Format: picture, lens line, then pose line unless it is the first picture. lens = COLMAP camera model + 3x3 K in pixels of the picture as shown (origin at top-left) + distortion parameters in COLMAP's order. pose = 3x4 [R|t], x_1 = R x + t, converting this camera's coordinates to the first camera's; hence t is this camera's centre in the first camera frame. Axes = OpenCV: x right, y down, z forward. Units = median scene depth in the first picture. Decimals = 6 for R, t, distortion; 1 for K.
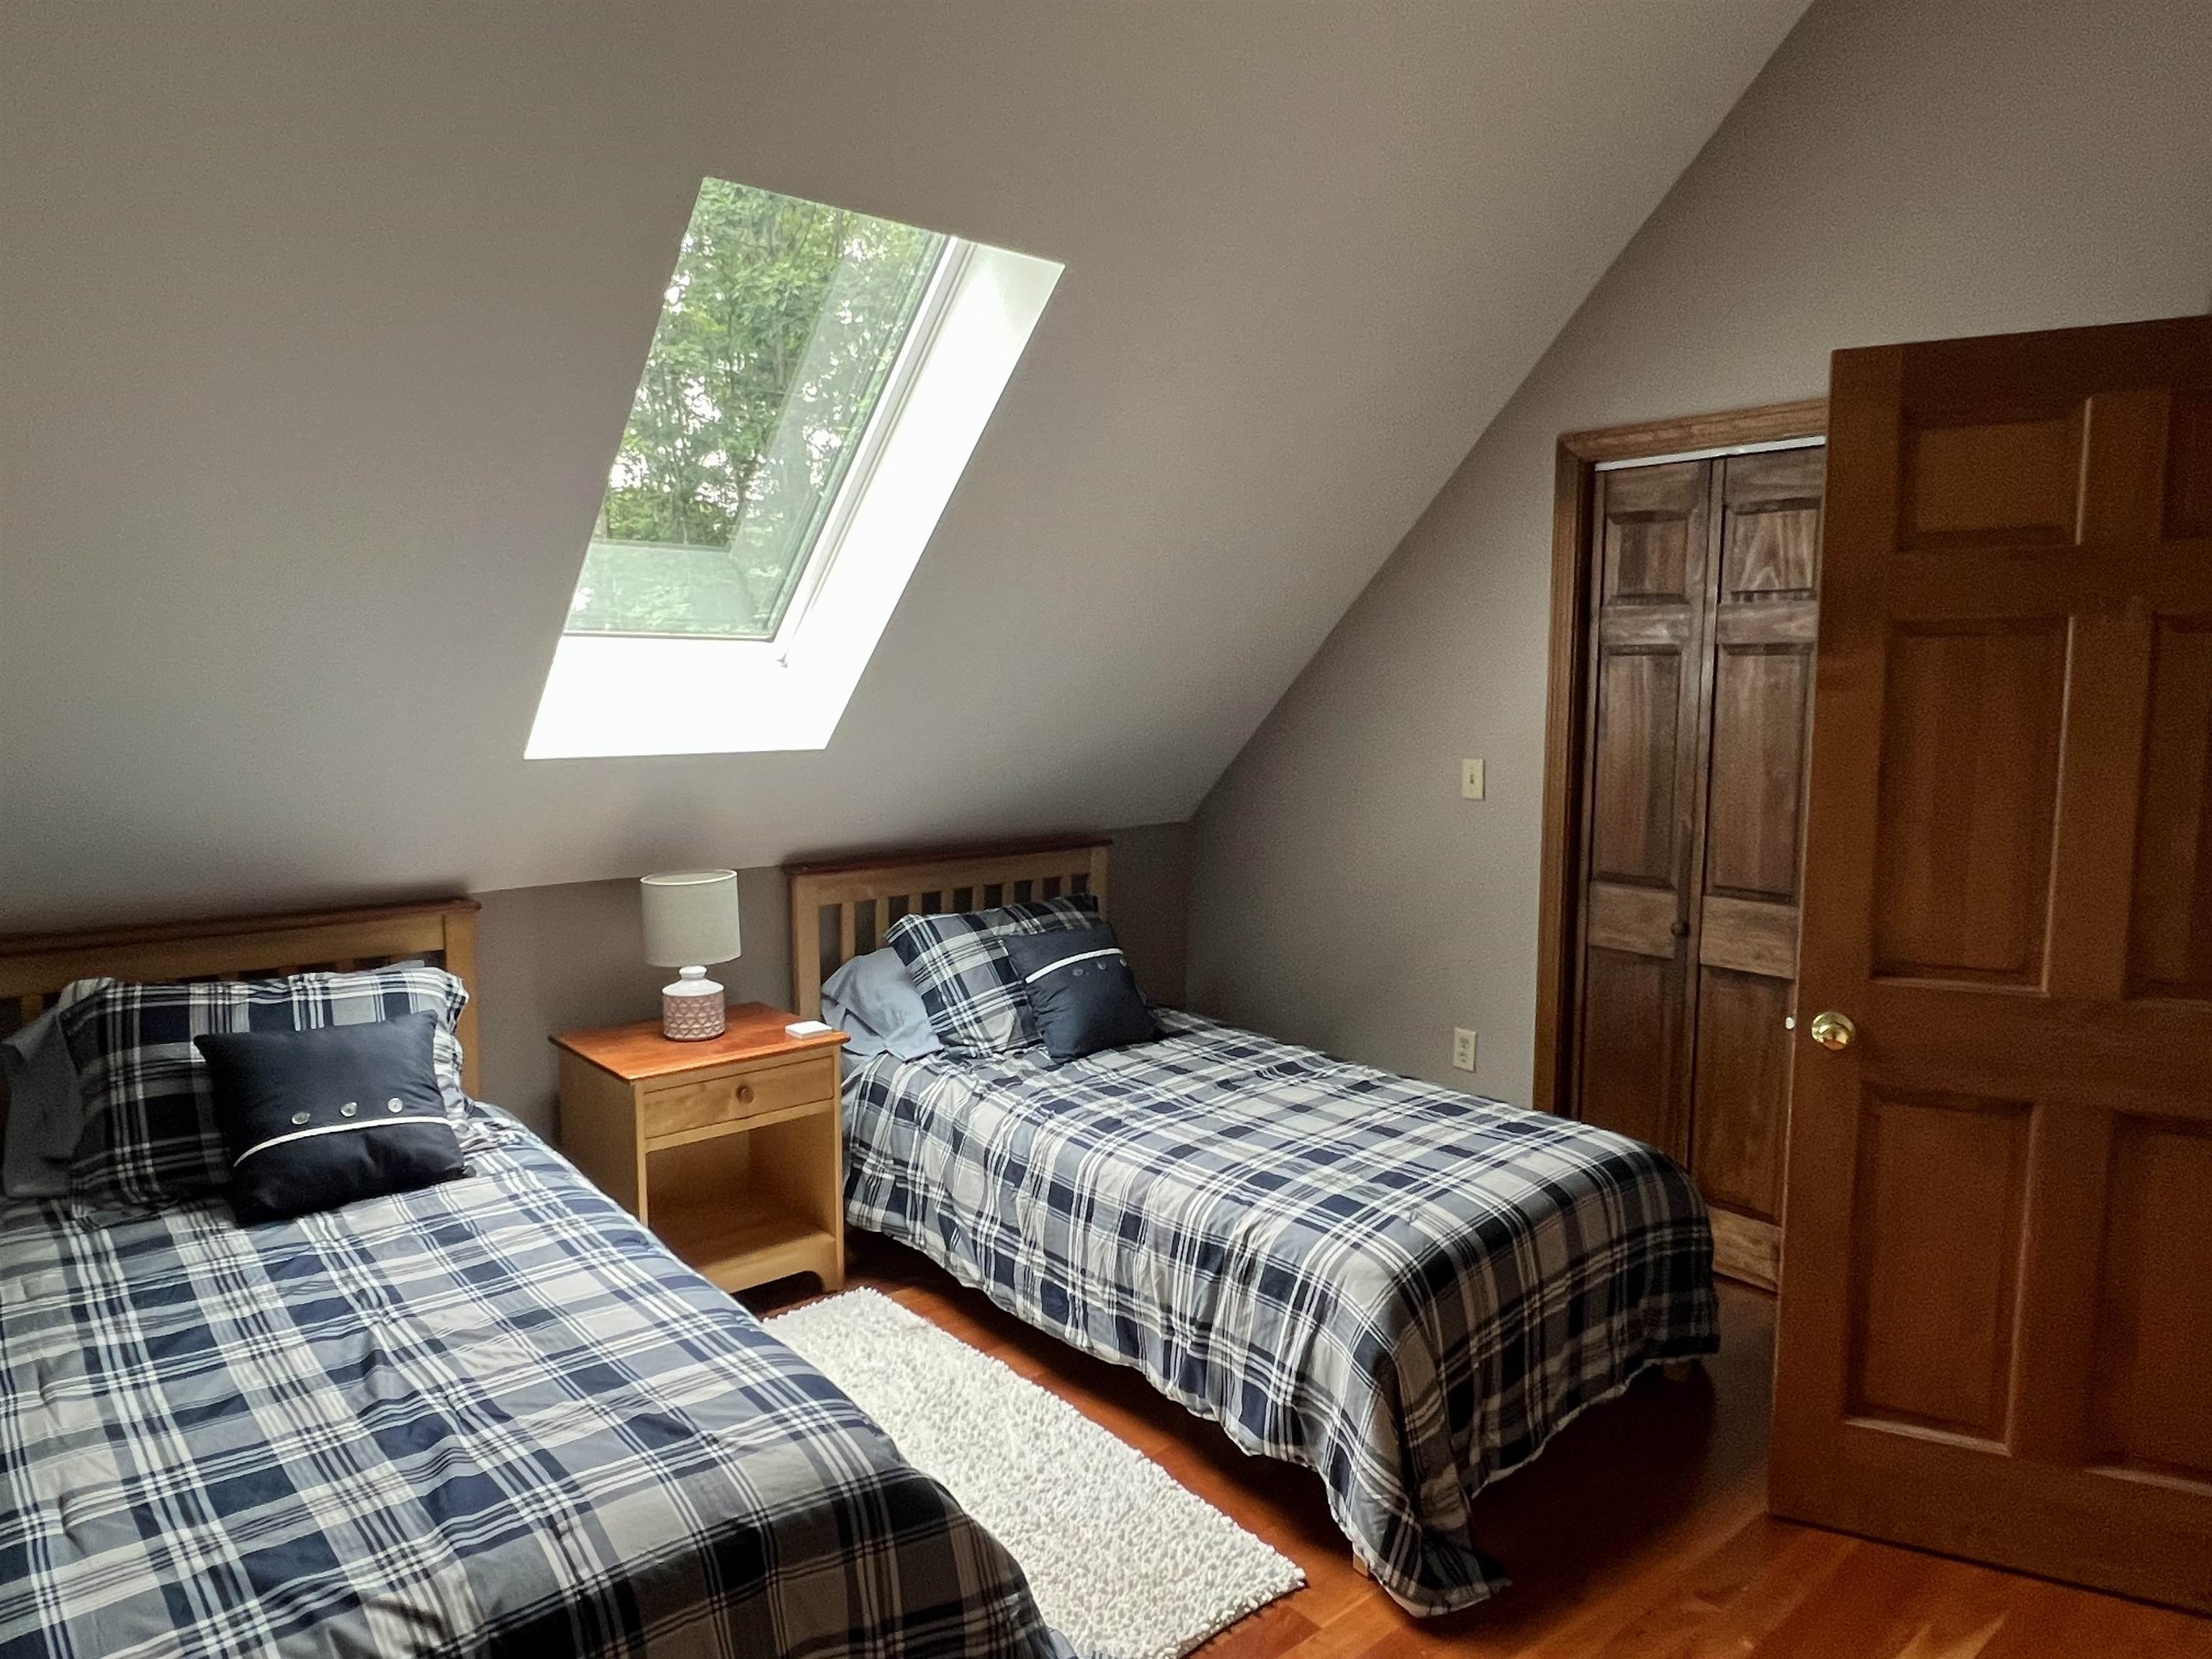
lens RADIAL K [[1414.6, 0, 1088.2], [0, 1414.6, 825.6], [0, 0, 1]] dist [0.006612, -0.005375]
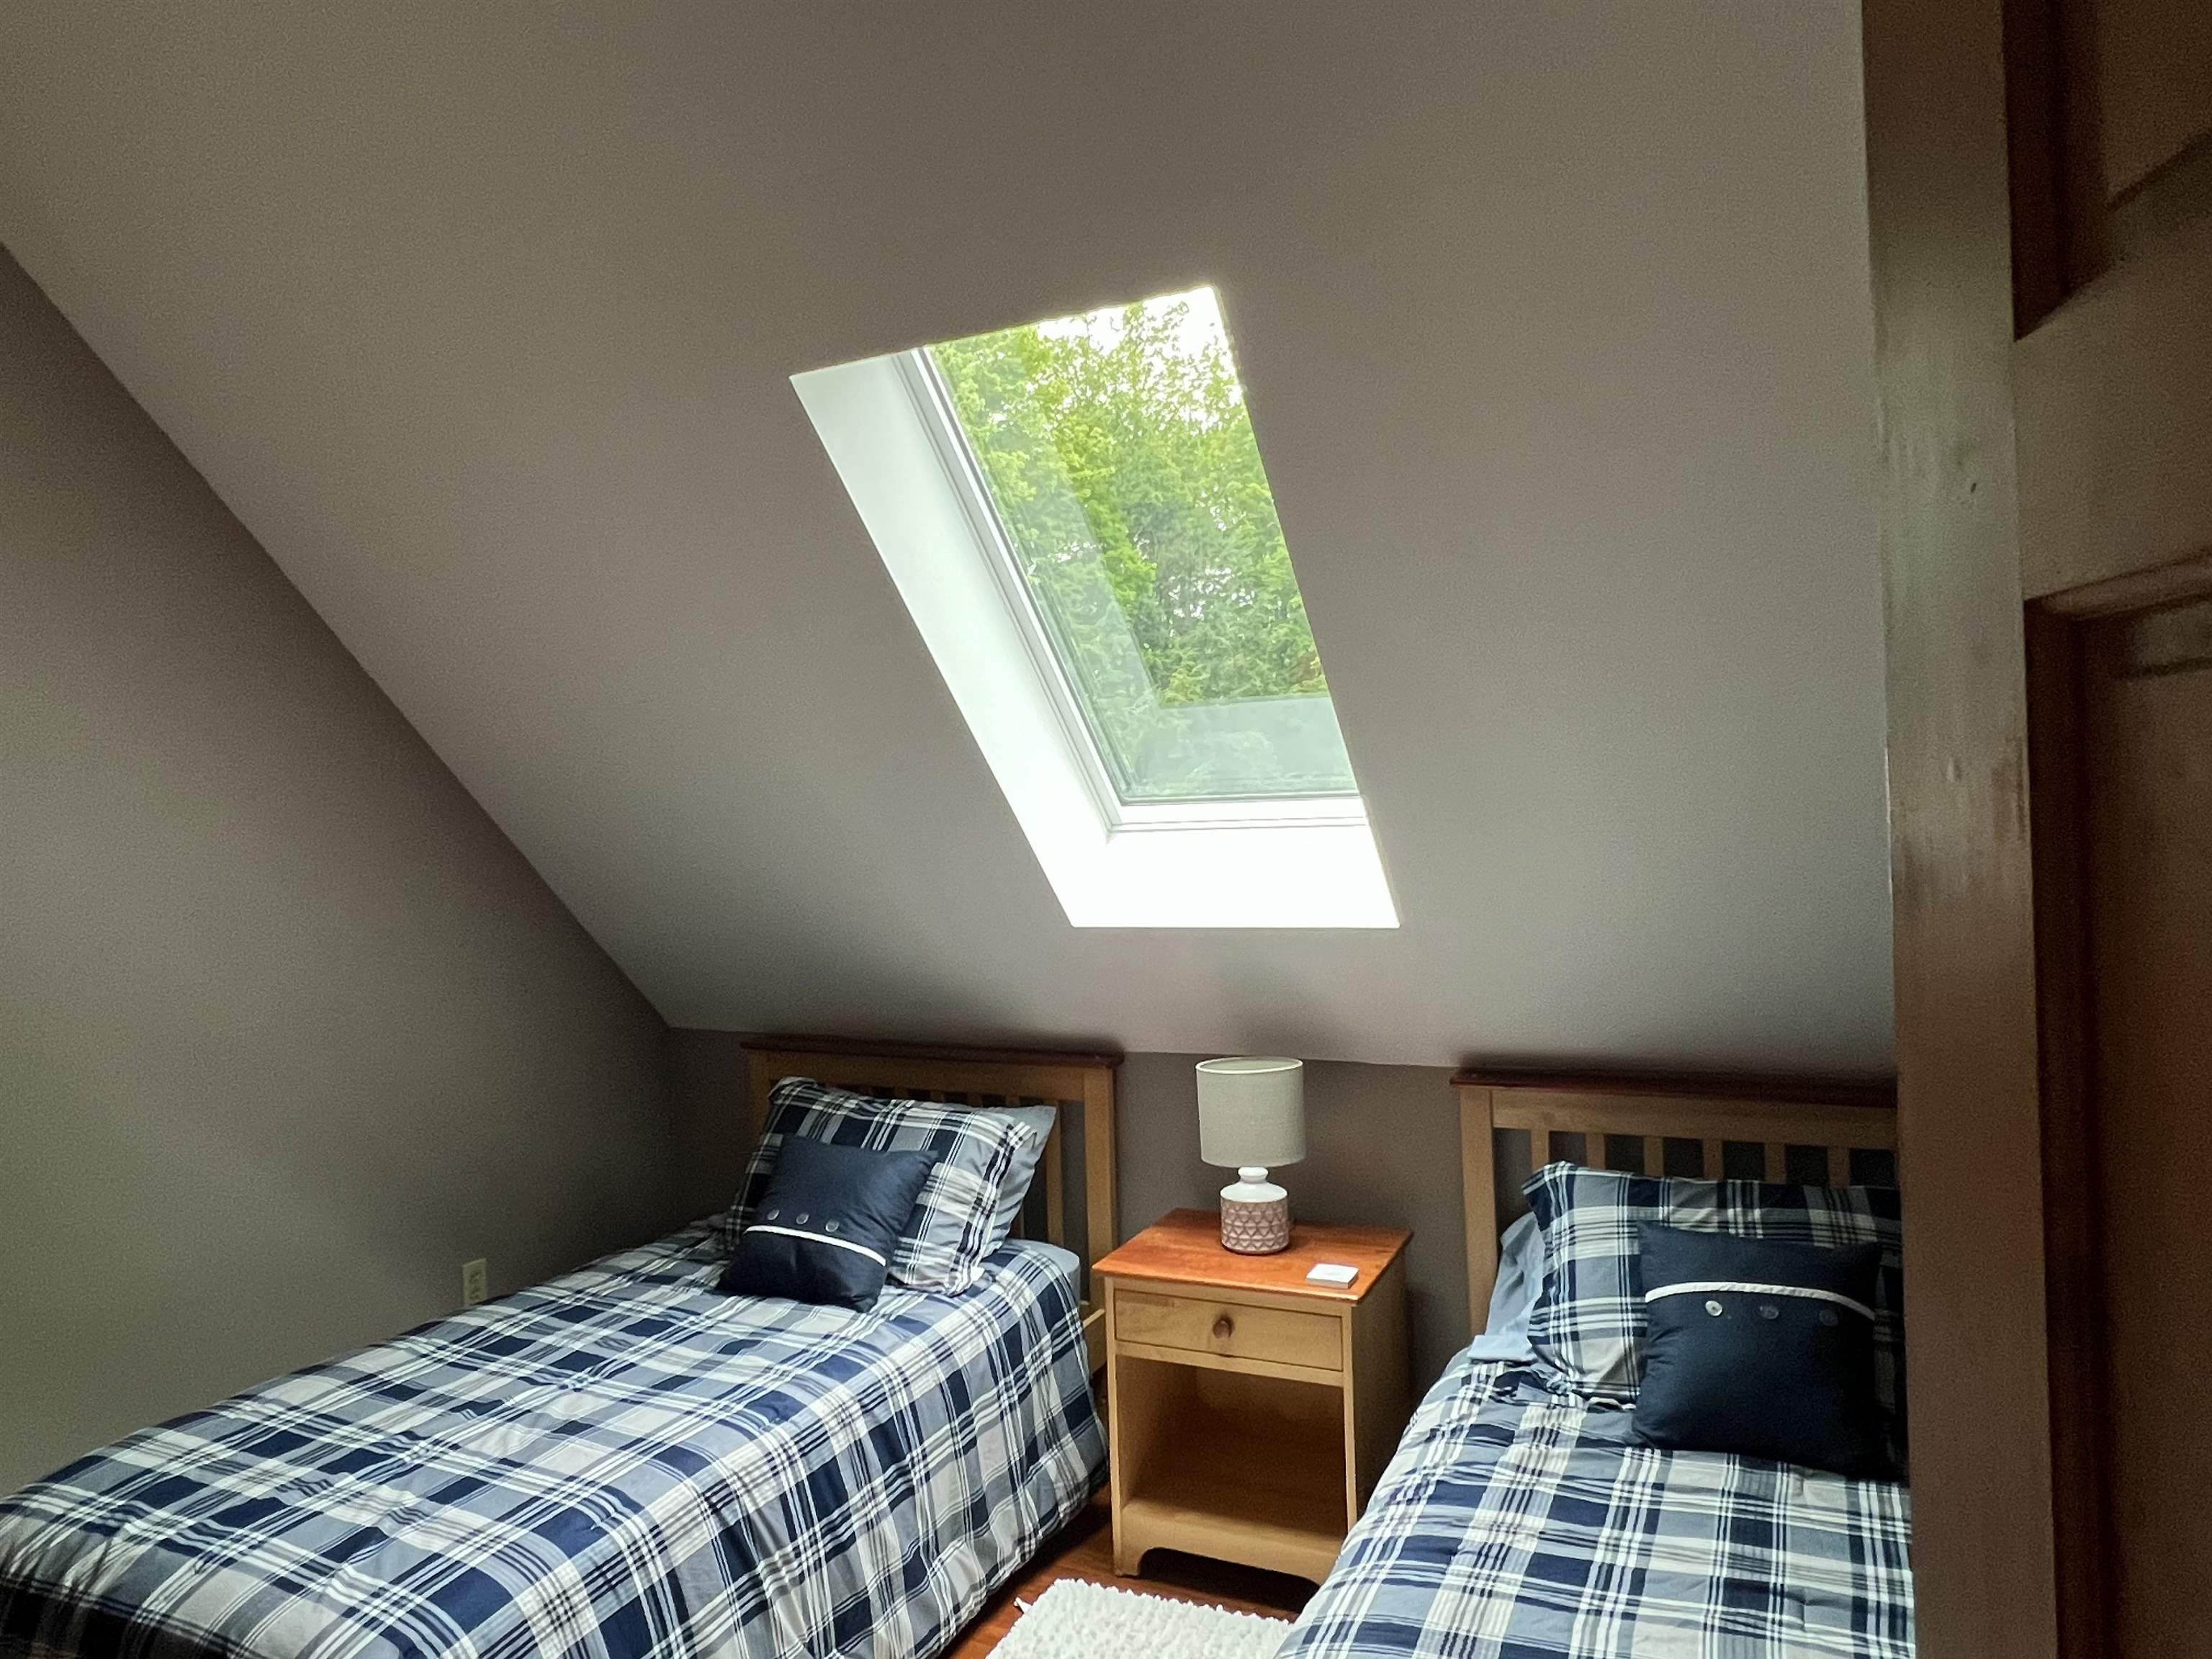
lens RADIAL K [[1414.6, 0, 1090.9], [0, 1414.6, 845.3], [0, 0, 1]] dist [0.006612, -0.005375]
pose [[0.387747, -0.010305, -0.921708, 0.599941], [-0.061427, 0.997426, -0.036993, -0.074715], [0.919717, 0.070962, 0.386116, 0.663578]]
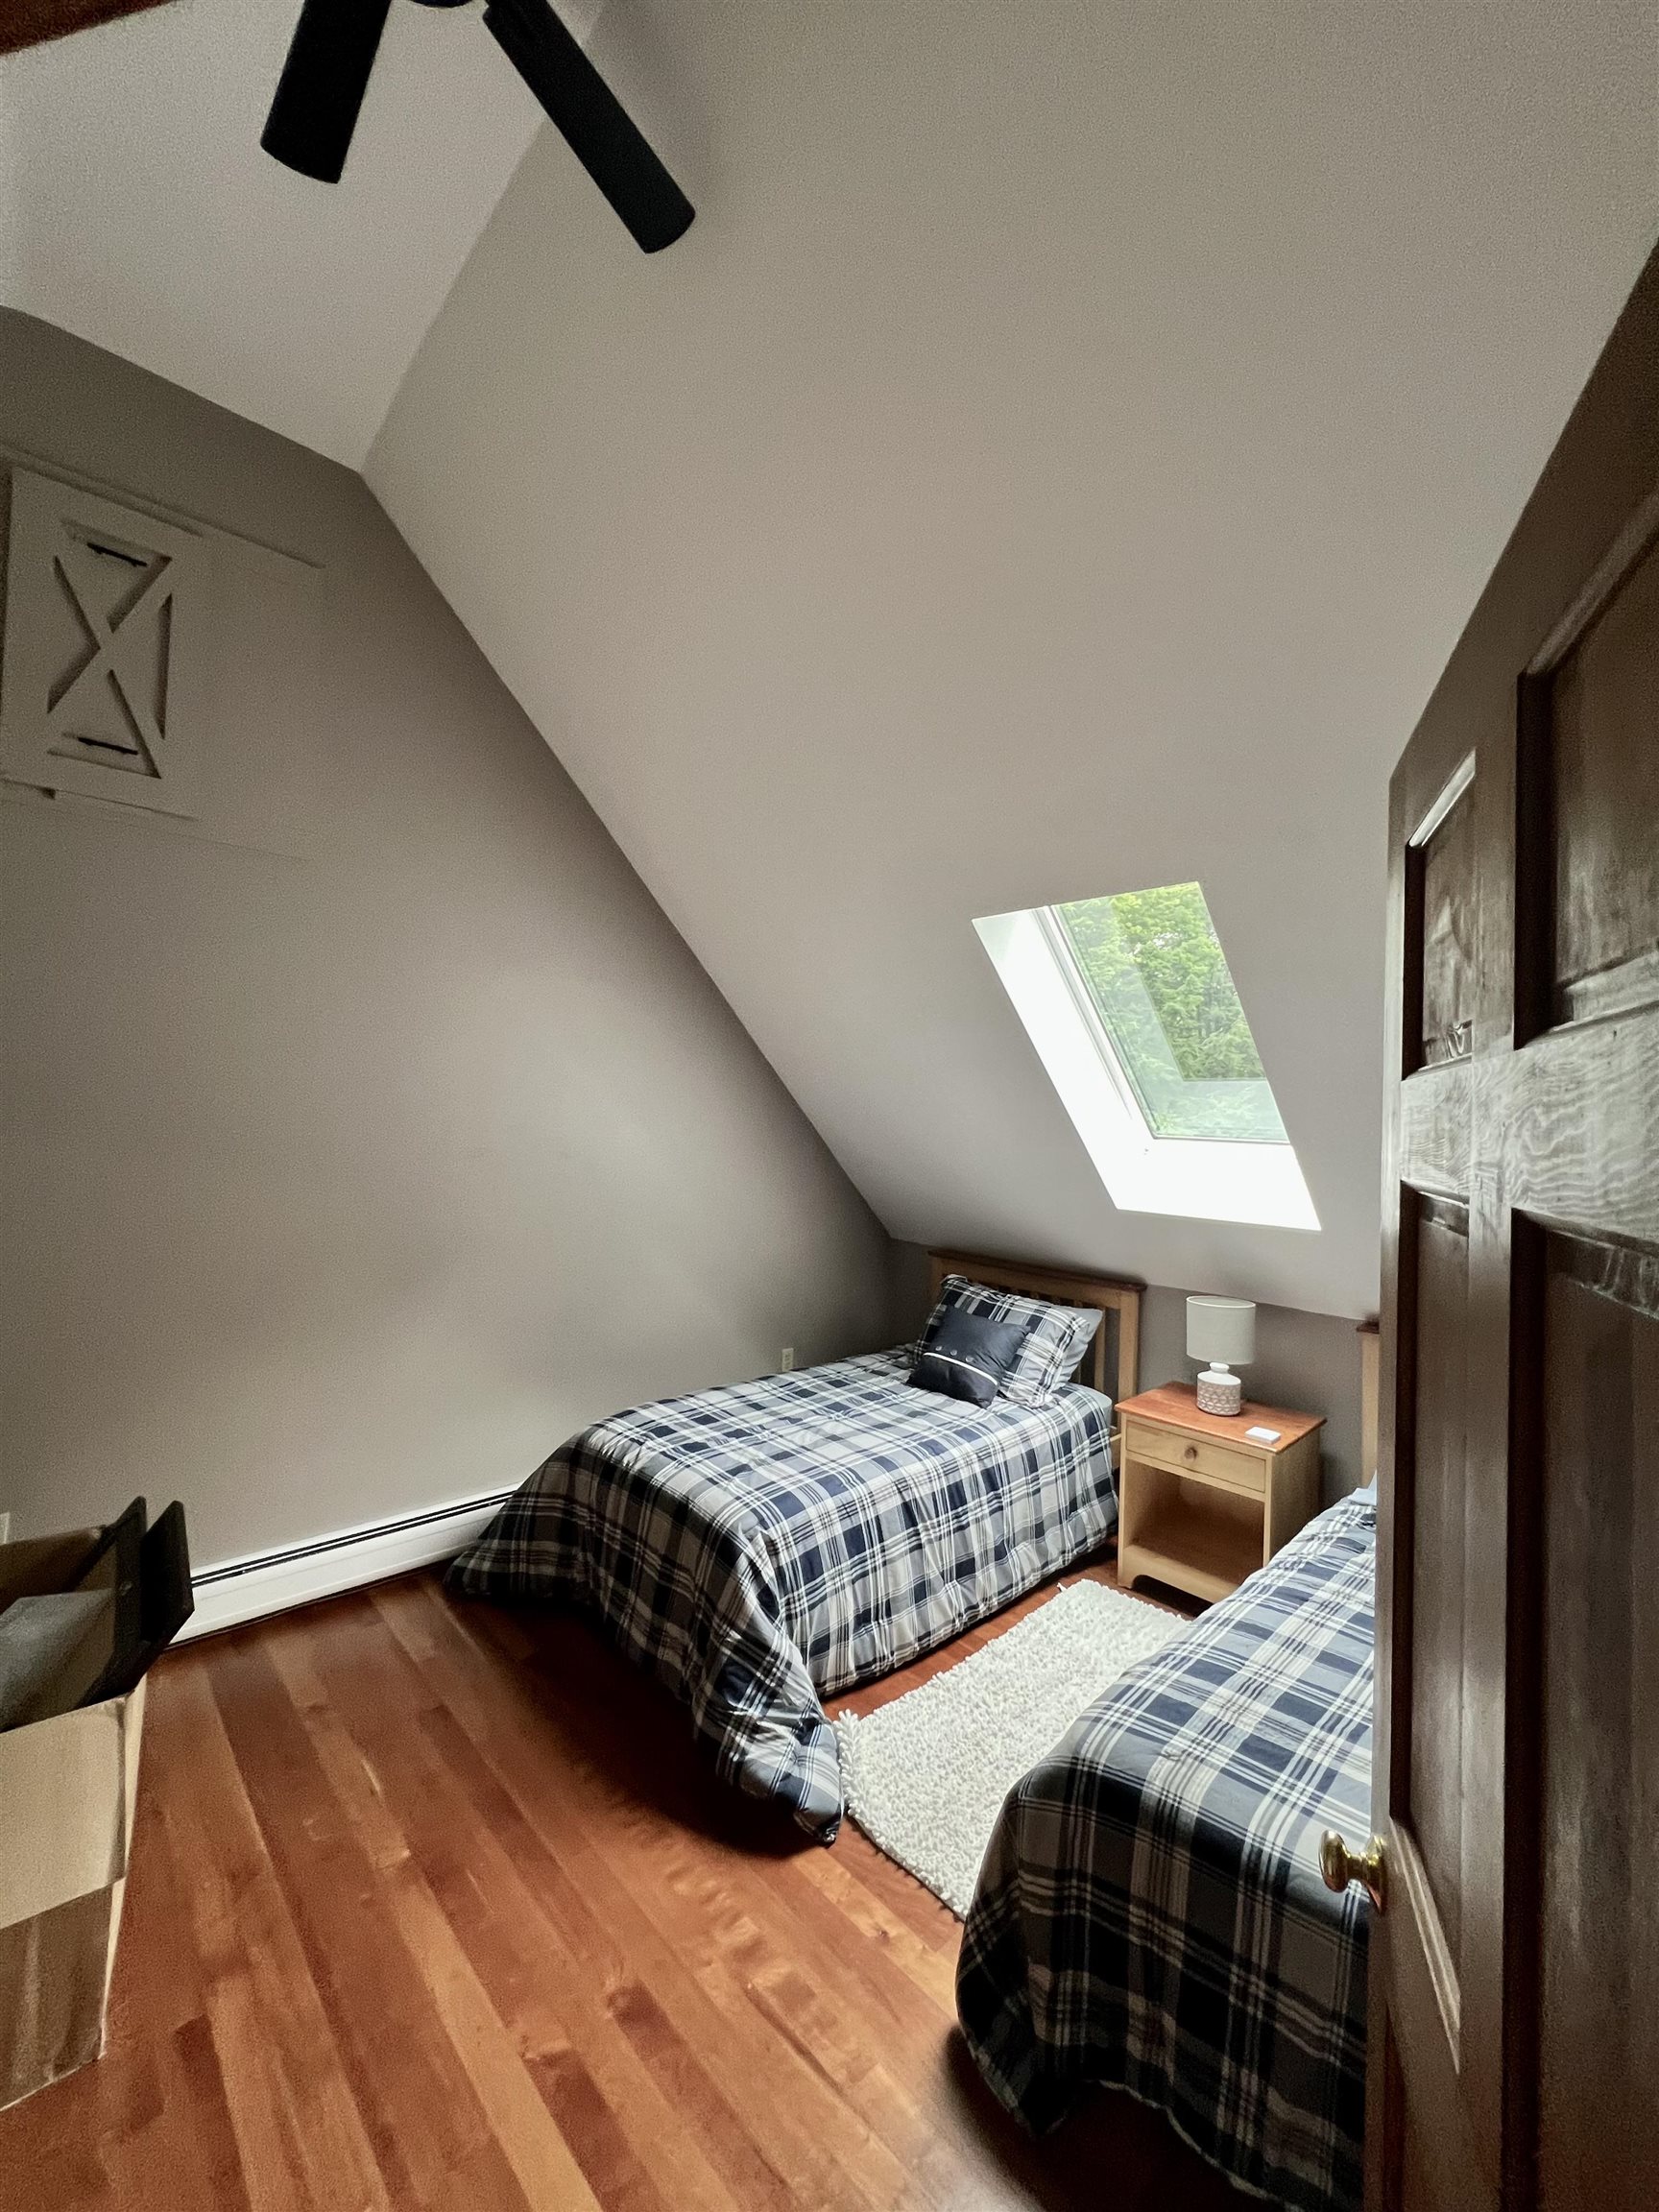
lens RADIAL K [[899.7, 0, 834.1], [0, 899.7, 1101.4], [0, 0, 1]] dist [0.000766, -0.000097]
pose [[0.040436, -0.019367, -0.998994, 0.784026], [-0.132876, 0.990828, -0.024587, -0.114572], [0.990308, 0.133737, 0.037491, 0.635731]]
